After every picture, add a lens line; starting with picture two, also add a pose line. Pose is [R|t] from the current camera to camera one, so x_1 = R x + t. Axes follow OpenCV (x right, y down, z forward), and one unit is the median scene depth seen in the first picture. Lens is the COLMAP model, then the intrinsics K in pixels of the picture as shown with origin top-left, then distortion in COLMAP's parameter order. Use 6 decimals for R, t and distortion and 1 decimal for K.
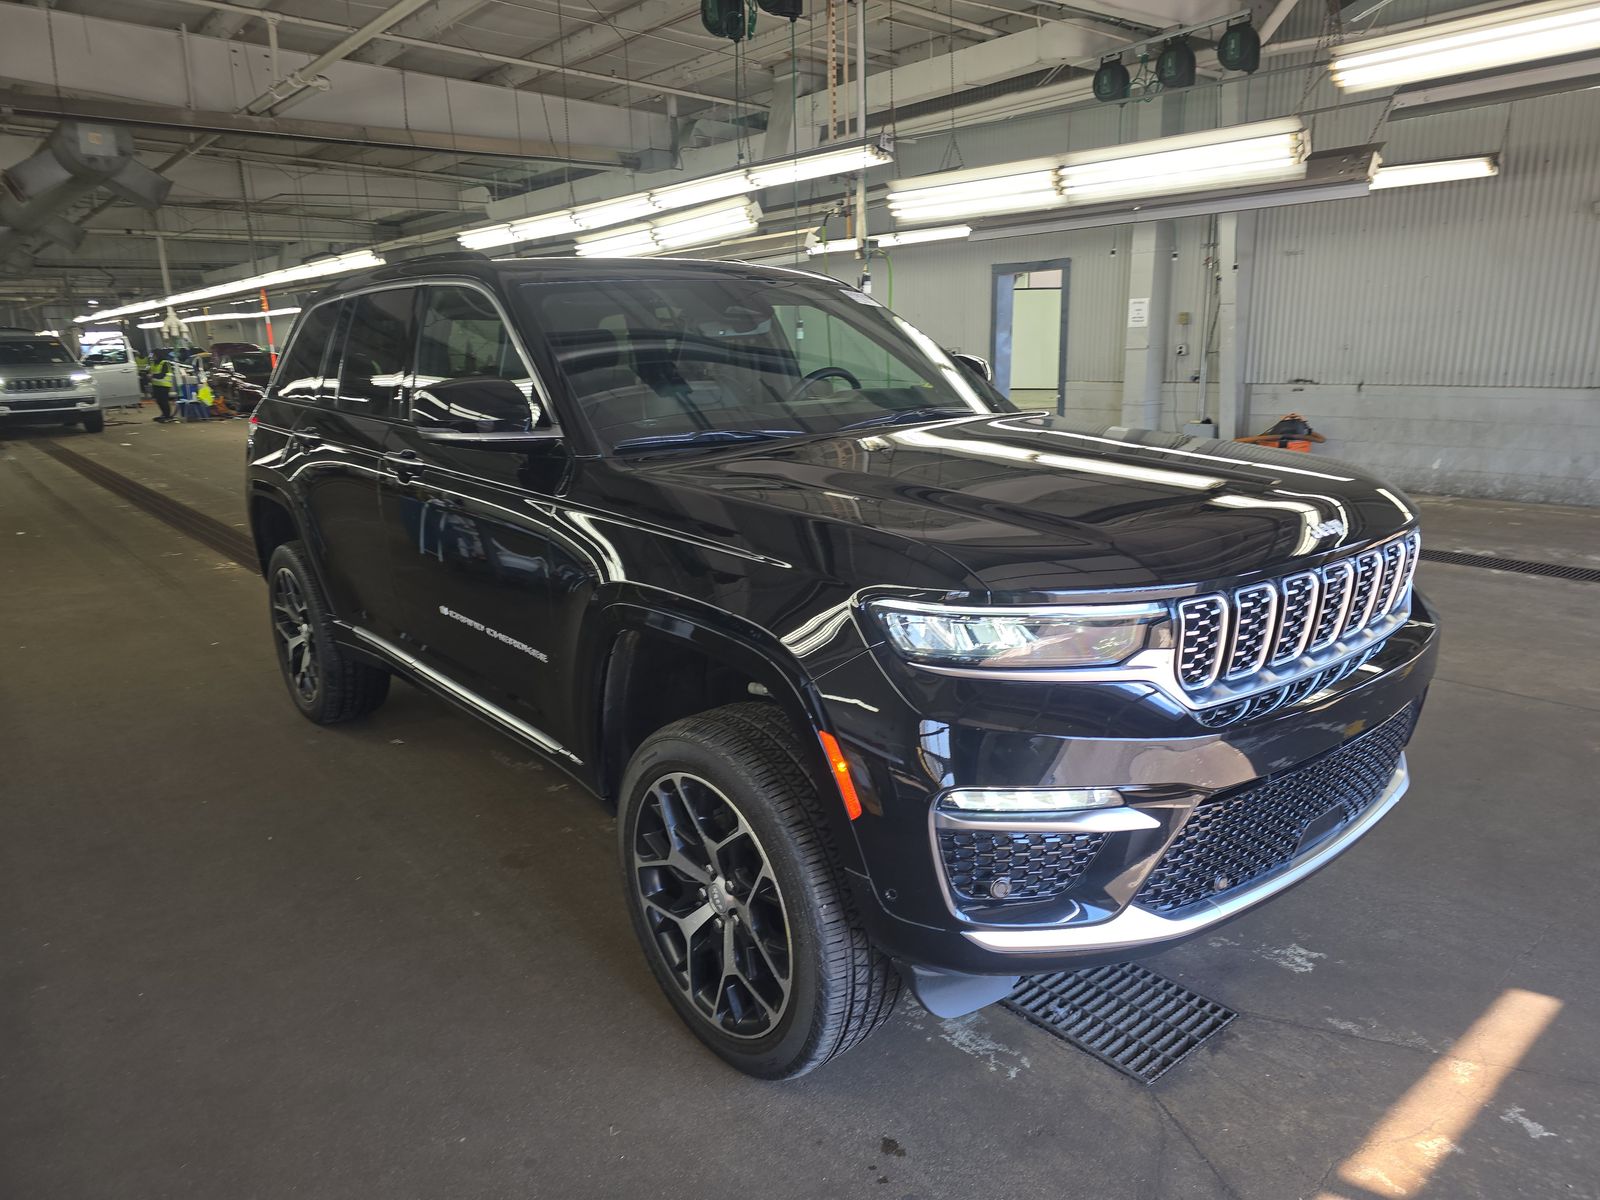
lens RADIAL K [[1101.3, 0, 802.1], [0, 1101.3, 564.1], [0, 0, 1]] dist [0.043710, -0.026154]
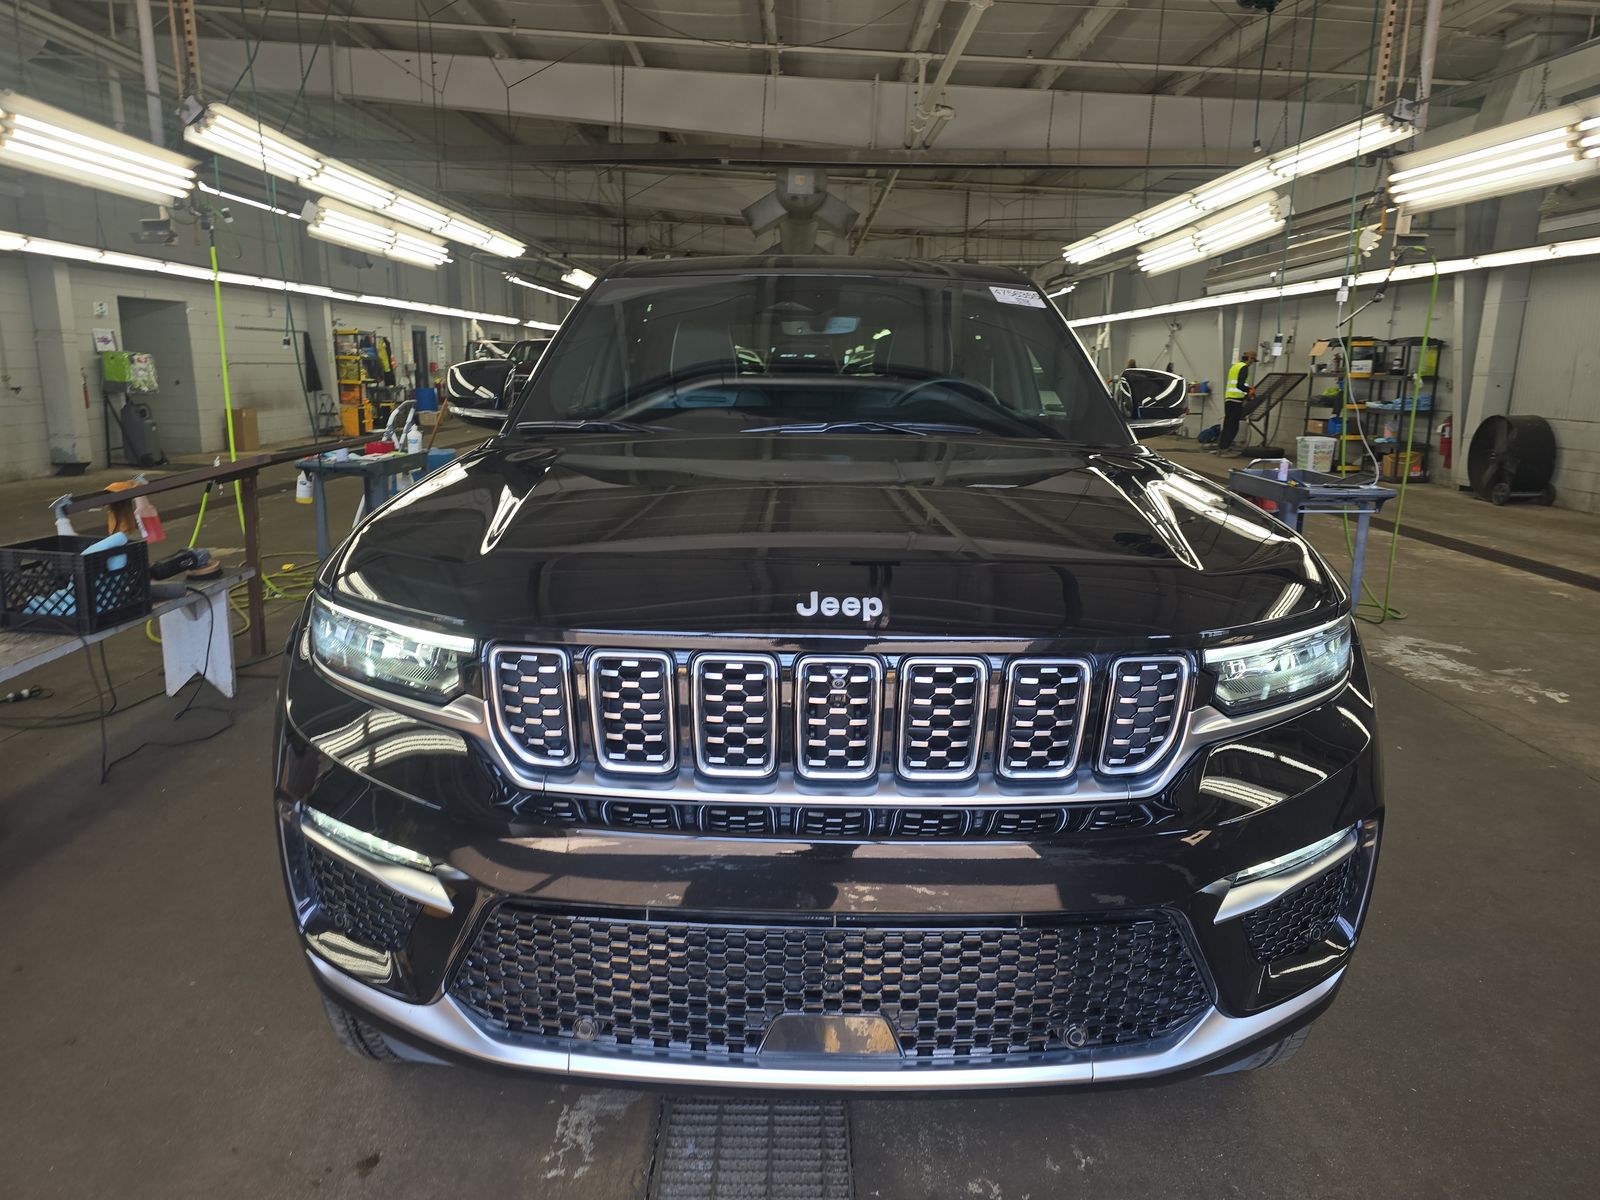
lens RADIAL K [[1101.3, 0, 801.3], [0, 1101.3, 603.2], [0, 0, 1]] dist [0.043710, -0.026154]
pose [[0.791867, 0.161456, -0.588964, 0.163257], [-0.153565, 0.986074, 0.063849, -0.007509], [0.591071, 0.039884, 0.805633, 0.062275]]
